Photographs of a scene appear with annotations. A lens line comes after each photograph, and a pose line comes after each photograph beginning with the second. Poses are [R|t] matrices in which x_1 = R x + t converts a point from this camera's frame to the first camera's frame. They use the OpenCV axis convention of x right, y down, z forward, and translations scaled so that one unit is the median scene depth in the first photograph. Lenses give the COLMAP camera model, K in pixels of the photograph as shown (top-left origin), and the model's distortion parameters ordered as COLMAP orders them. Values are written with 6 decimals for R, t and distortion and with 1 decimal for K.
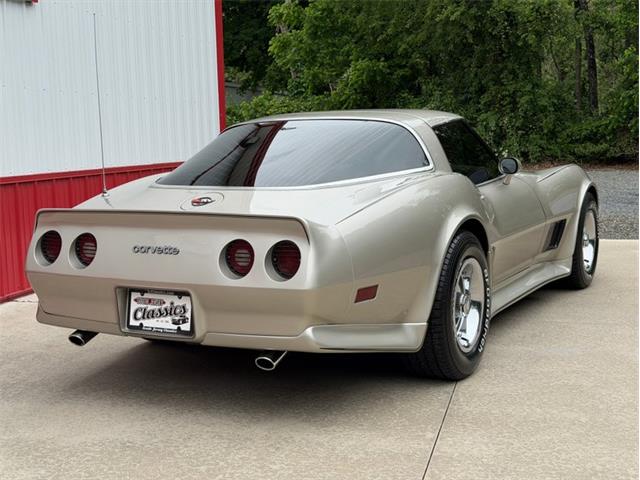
lens RADIAL K [[901.0, 0, 315.2], [0, 901.0, 239.7], [0, 0, 1]] dist [0.065398, 0.000000]
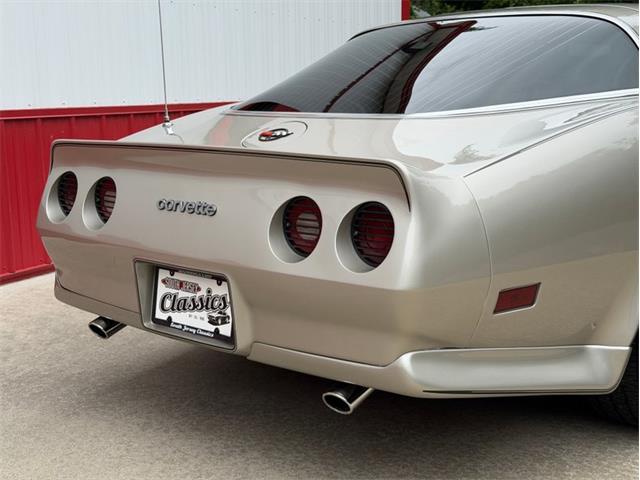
lens RADIAL K [[901.0, 0, 316.9], [0, 901.0, 237.5], [0, 0, 1]] dist [0.065398, 0.000000]
pose [[0.970098, 0.049683, -0.237575, 0.066226], [-0.036075, 0.997468, 0.061289, -0.009770], [0.240018, -0.050886, 0.969434, 0.394707]]
